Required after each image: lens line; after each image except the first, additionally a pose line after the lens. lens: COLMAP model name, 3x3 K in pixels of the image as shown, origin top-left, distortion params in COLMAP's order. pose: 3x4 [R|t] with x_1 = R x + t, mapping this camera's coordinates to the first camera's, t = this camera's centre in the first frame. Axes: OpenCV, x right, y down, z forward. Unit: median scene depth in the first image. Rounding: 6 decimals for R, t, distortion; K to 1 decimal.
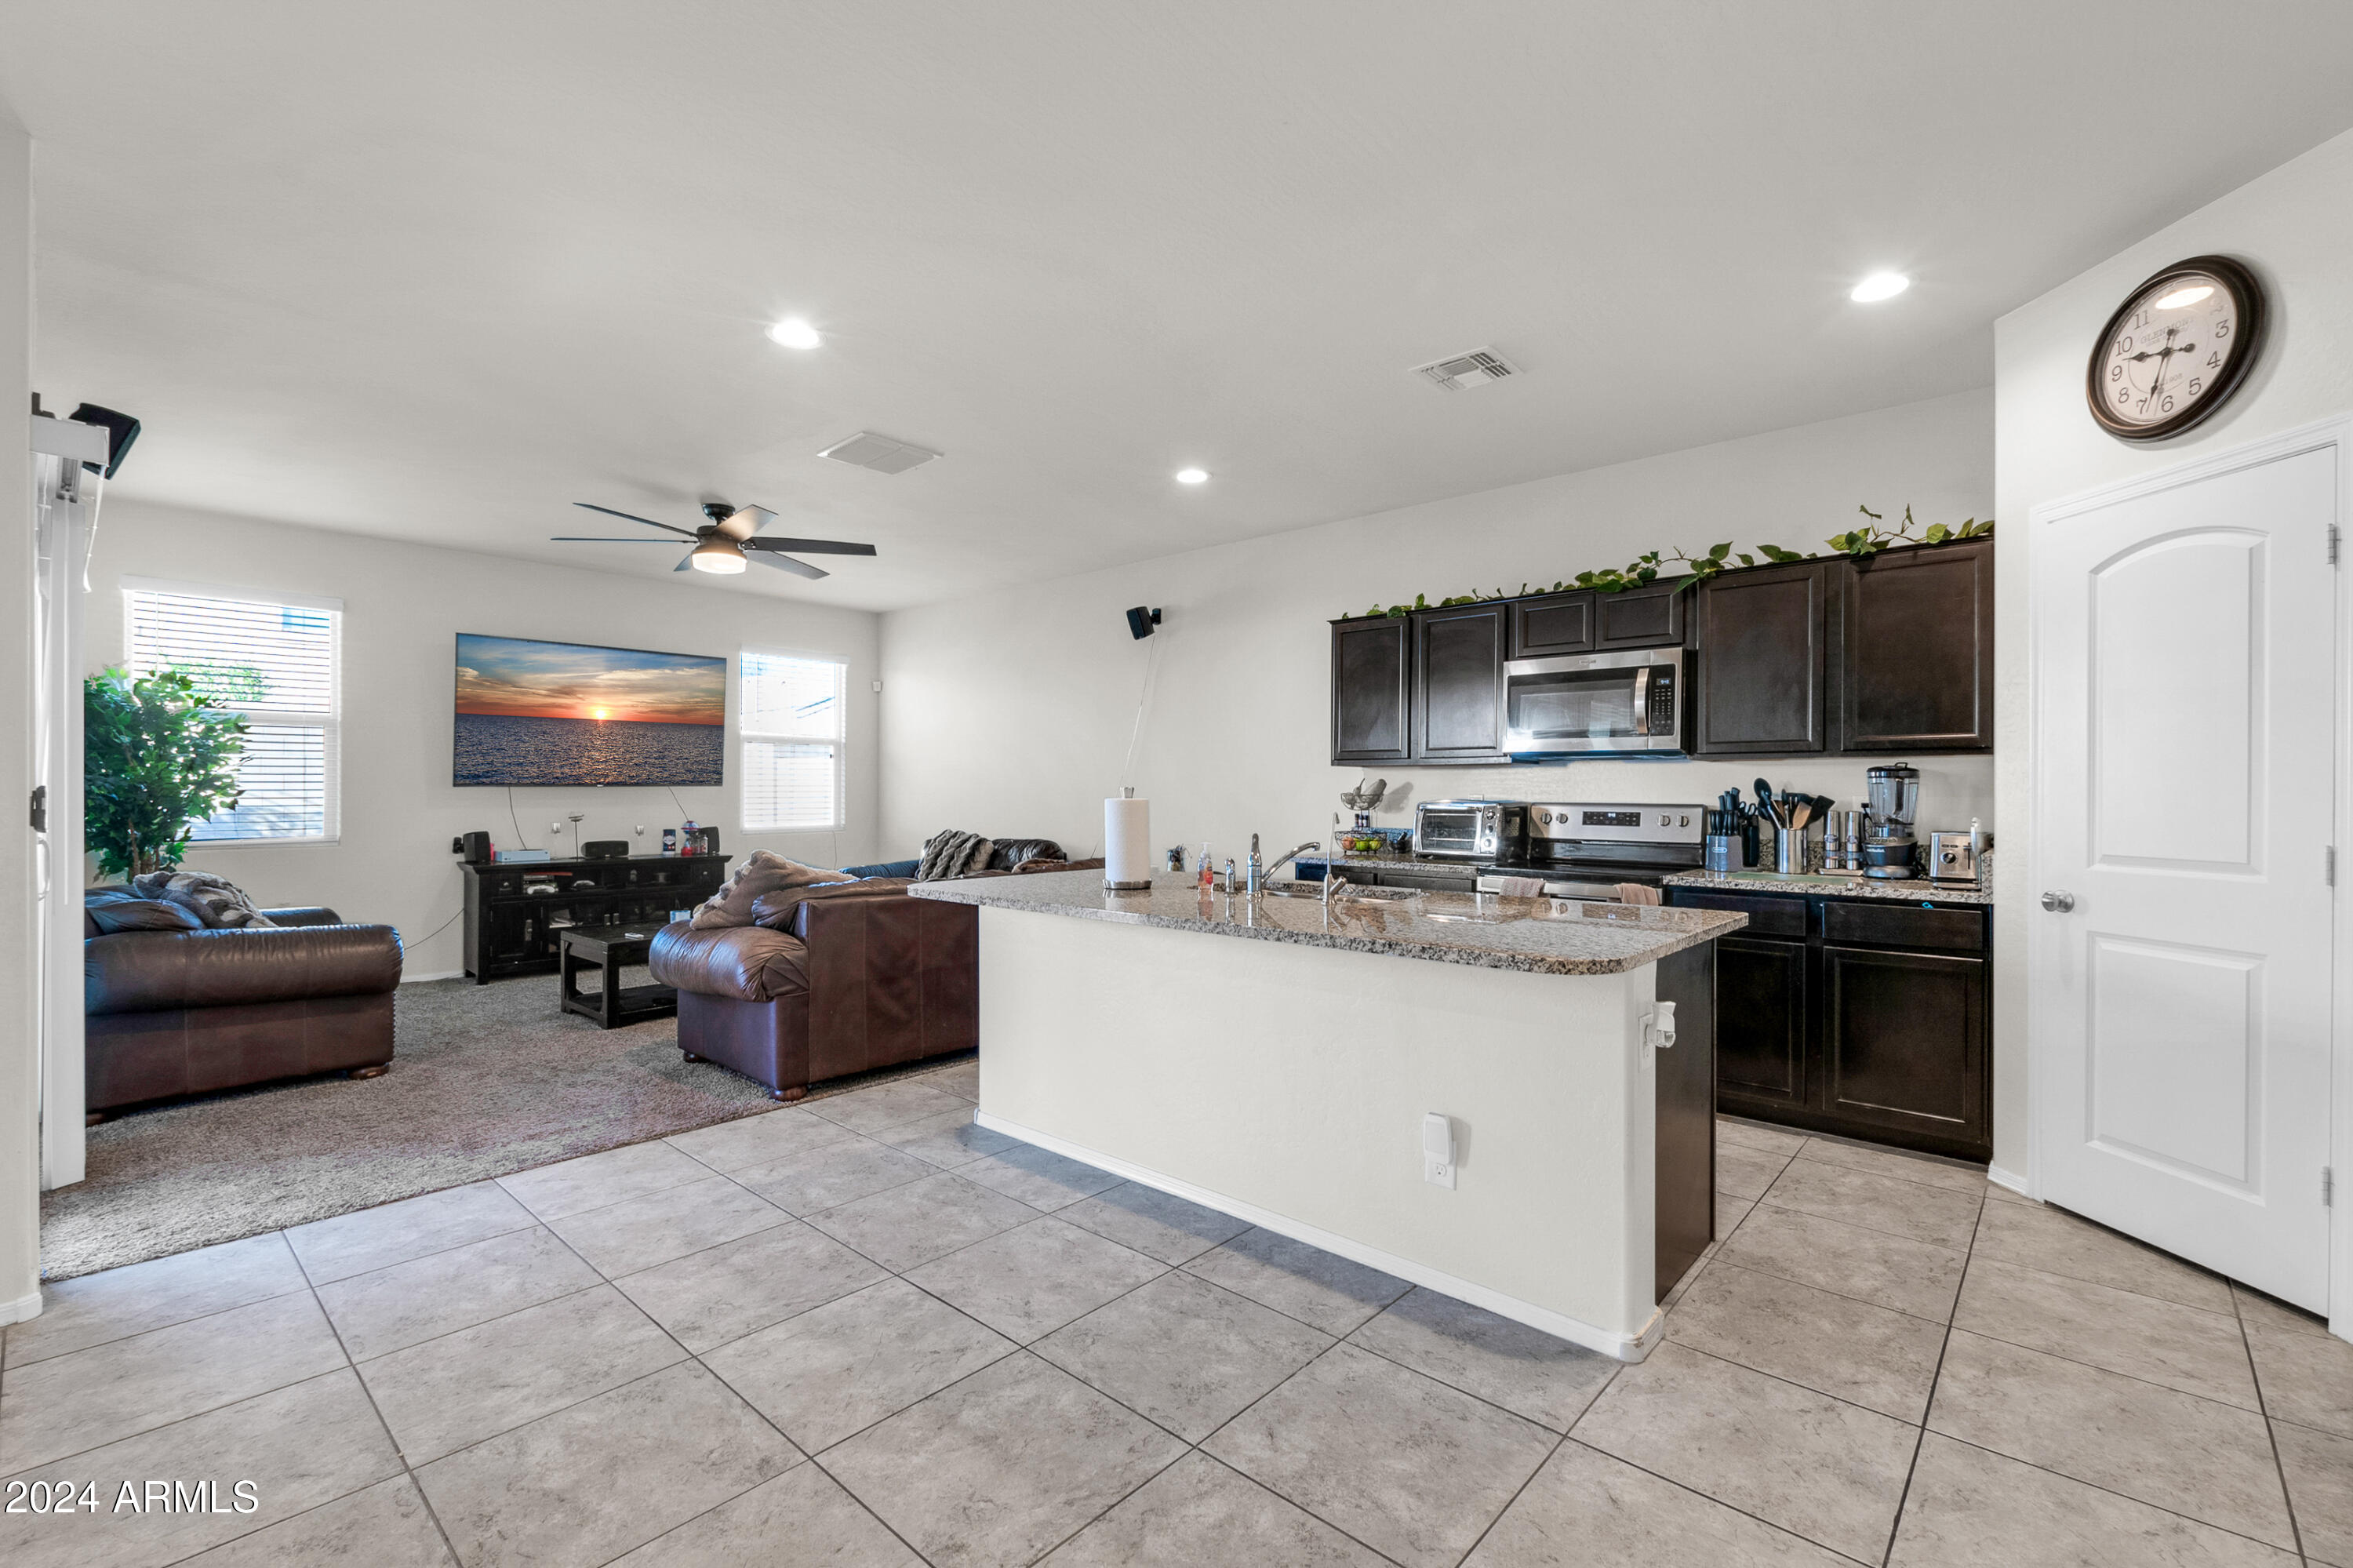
lens RADIAL K [[1017.6, 0, 1175.1], [0, 1017.6, 793.1], [0, 0, 1]] dist [0.007798, -0.002999]
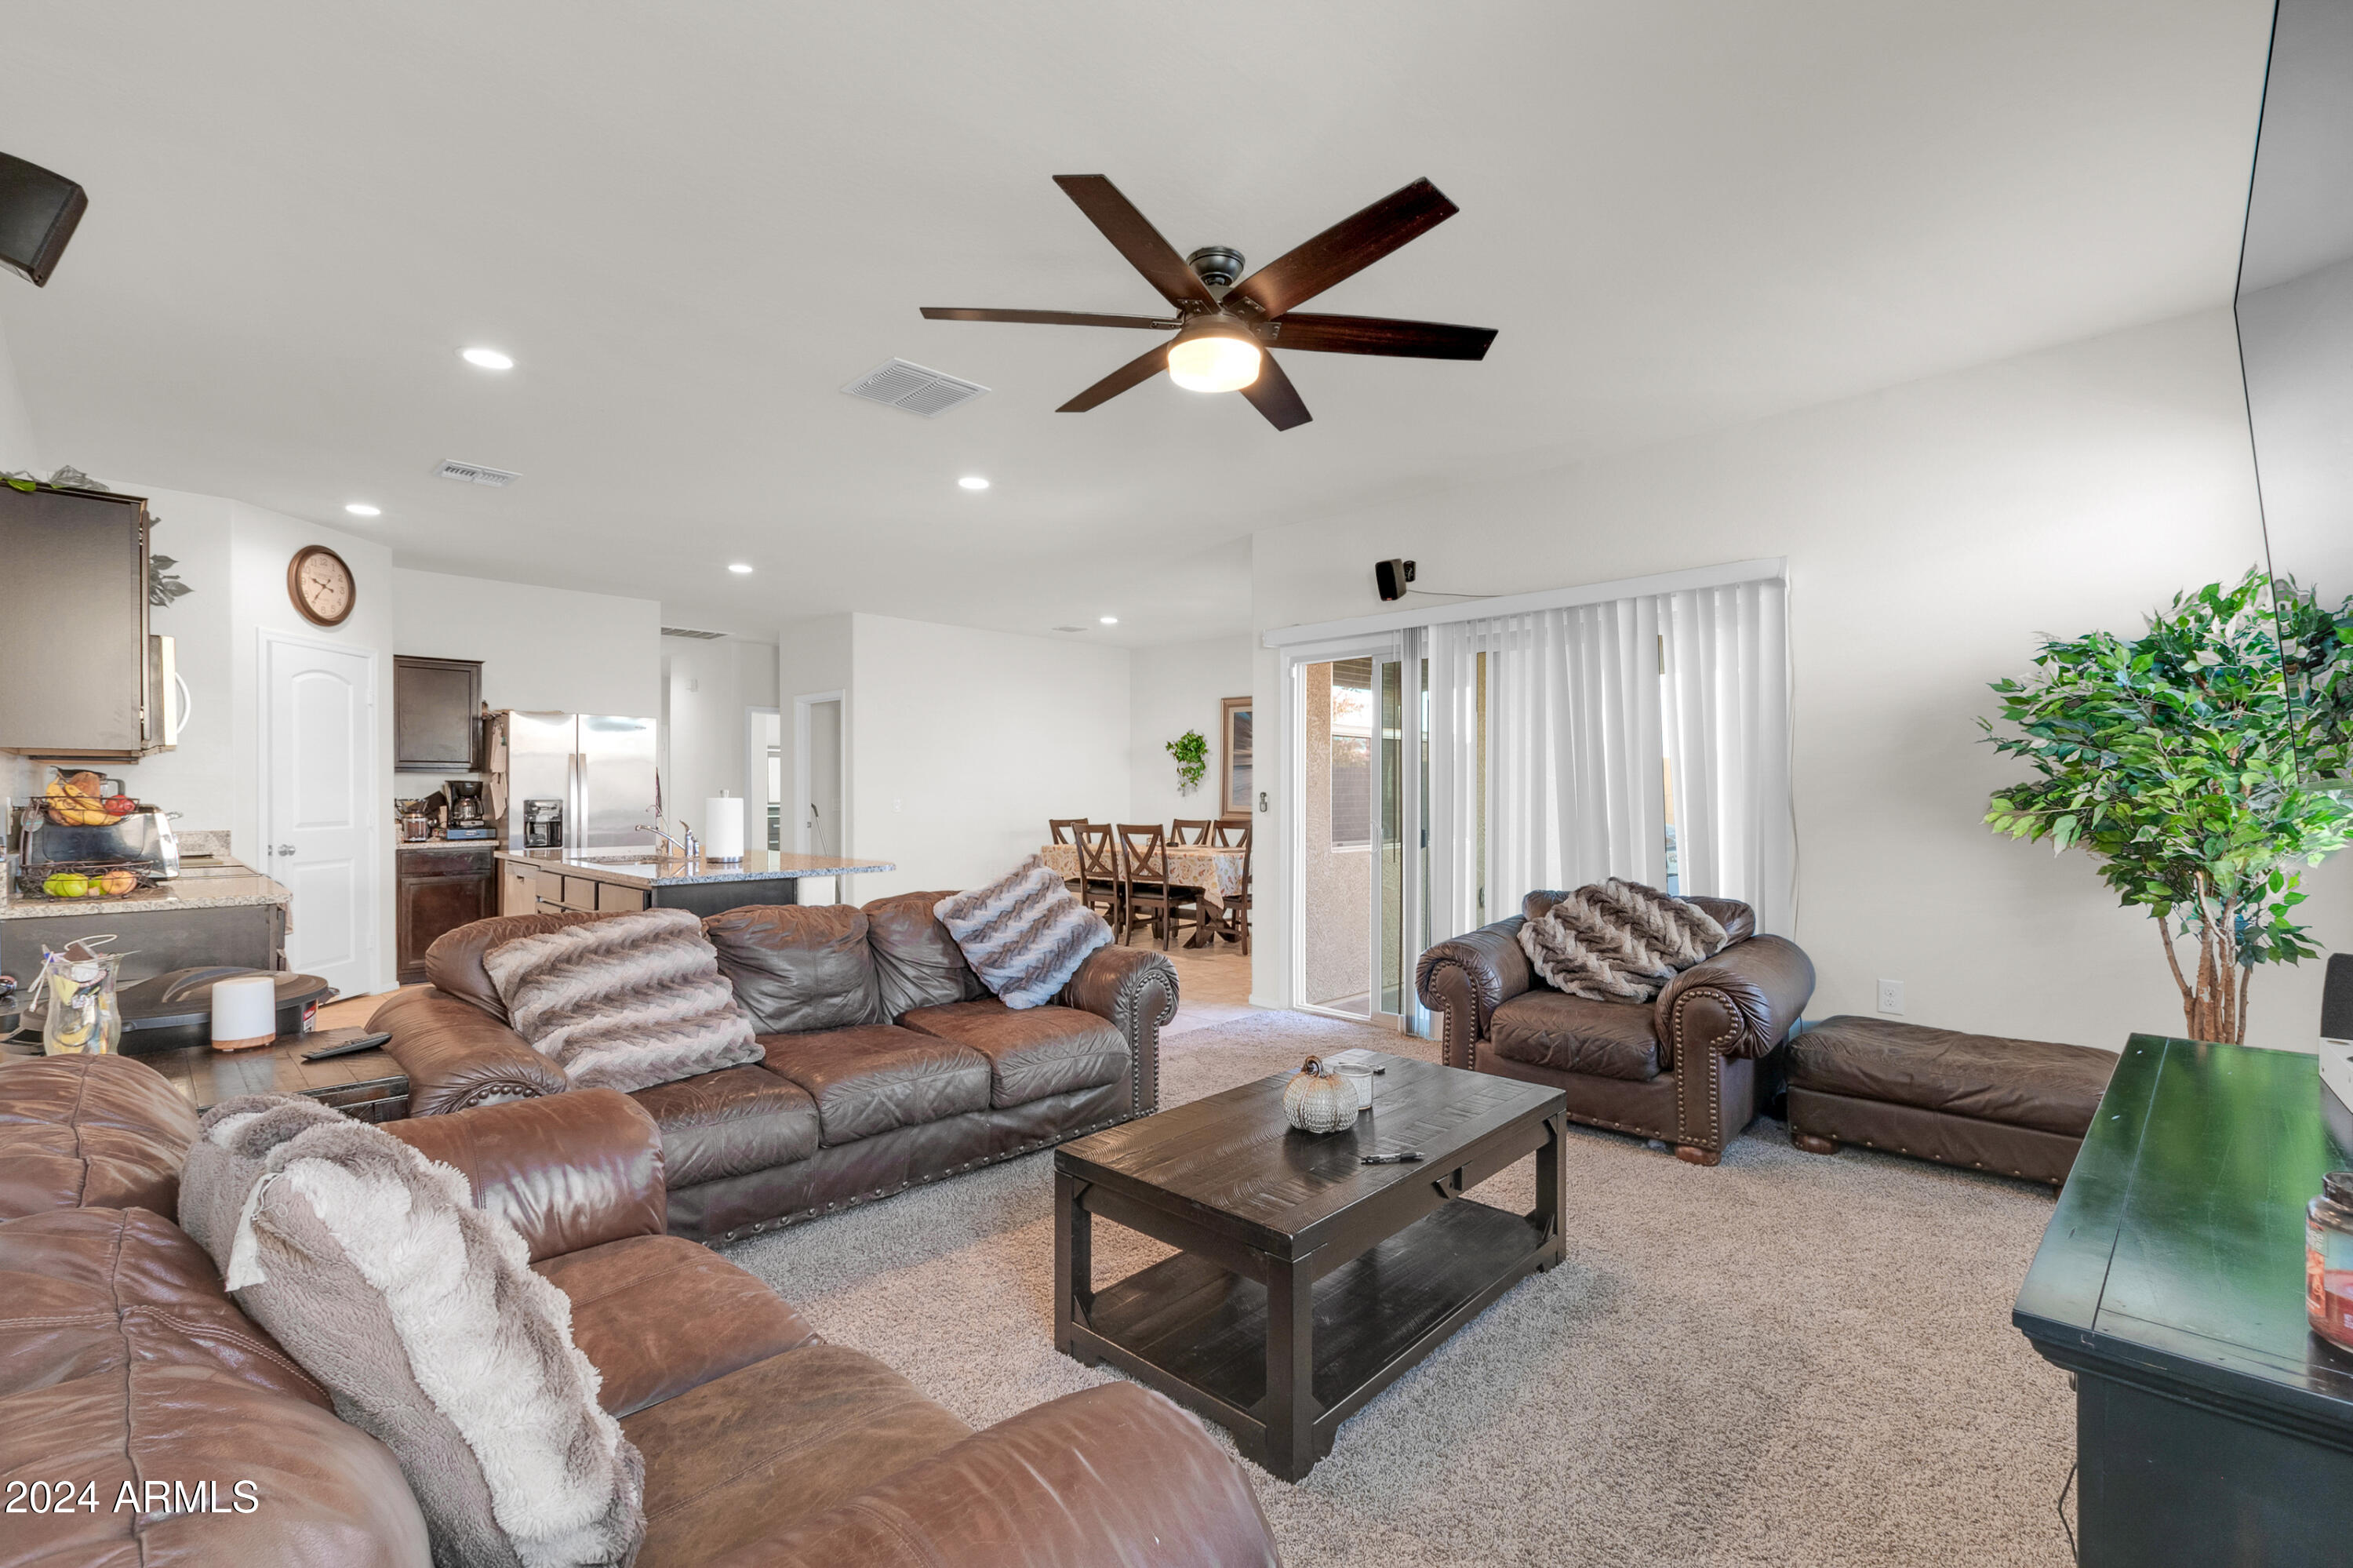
lens RADIAL K [[1017.6, 0, 1186.8], [0, 1017.6, 791.0], [0, 0, 1]] dist [0.007798, -0.002999]
pose [[-0.999739, -0.007076, 0.021725, -0.710809], [-0.006924, 0.999951, 0.007064, -0.022740], [-0.021774, 0.006912, -0.999739, 2.479964]]
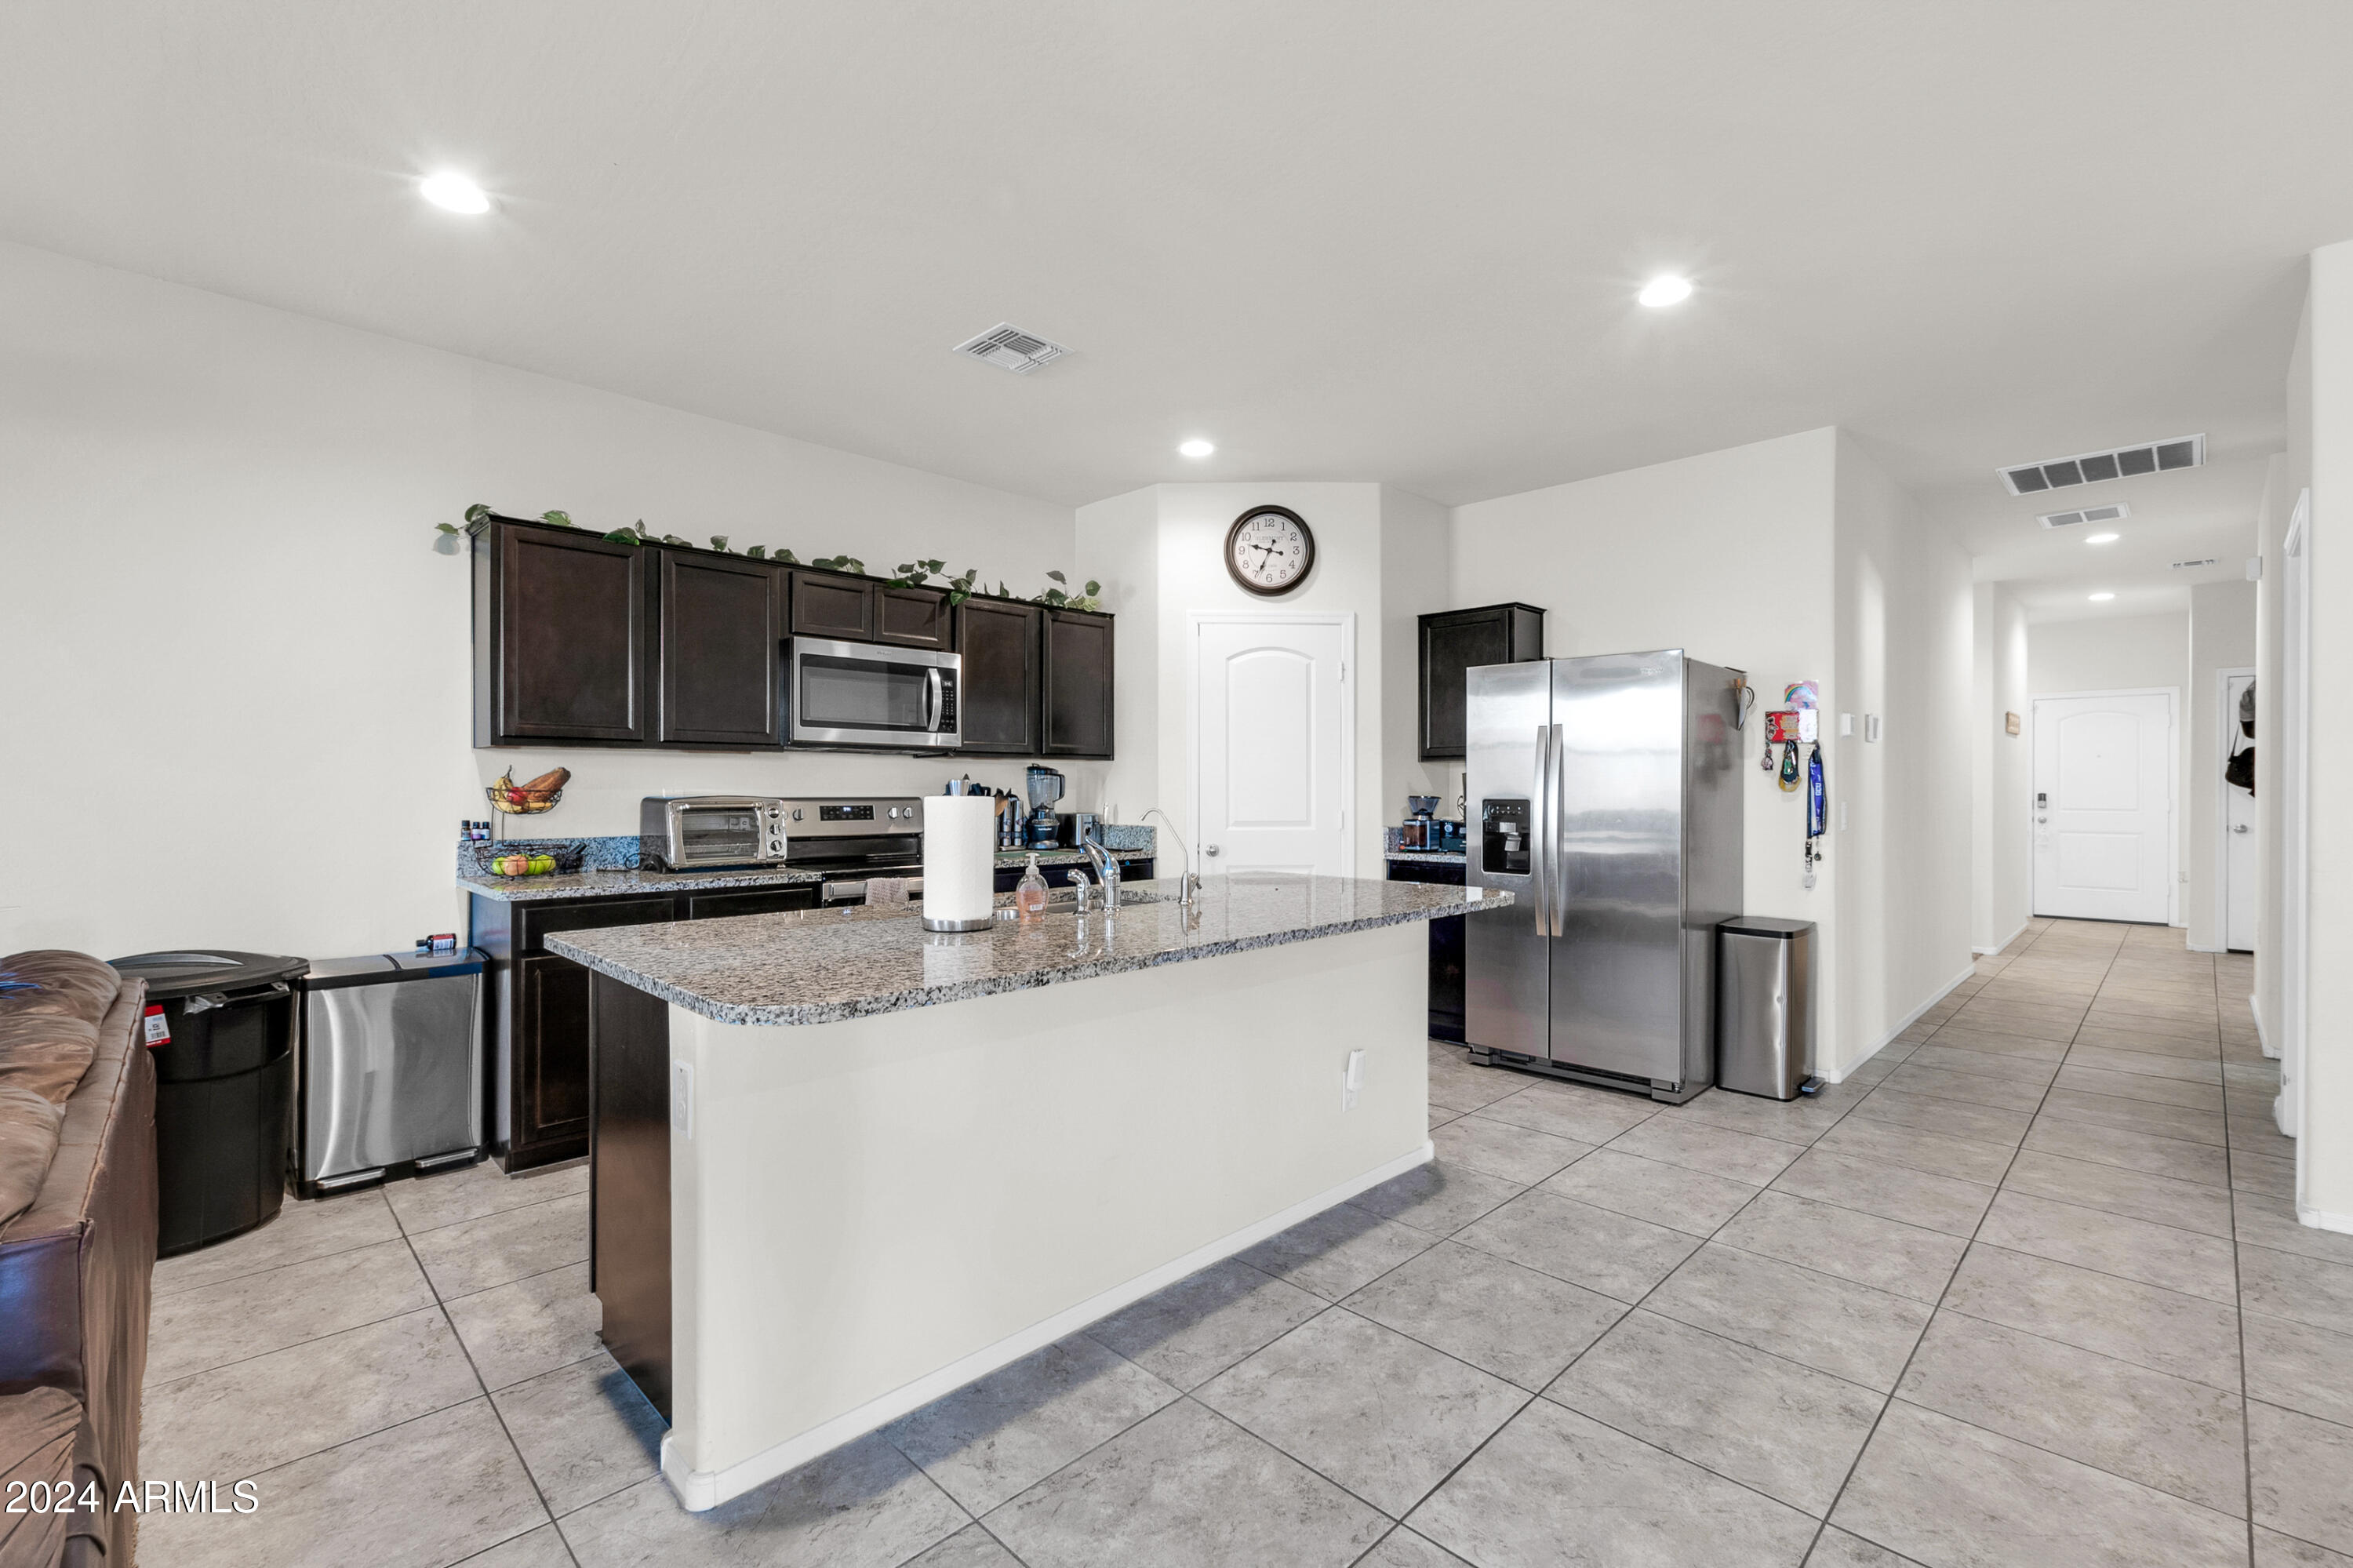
lens RADIAL K [[1017.6, 0, 1183.0], [0, 1017.6, 791.2], [0, 0, 1]] dist [0.007798, -0.002999]
pose [[0.049872, -0.007221, 0.998729, -0.719419], [0.001289, 0.999973, 0.007166, -0.003222], [-0.998755, 0.000930, 0.049880, 0.850942]]
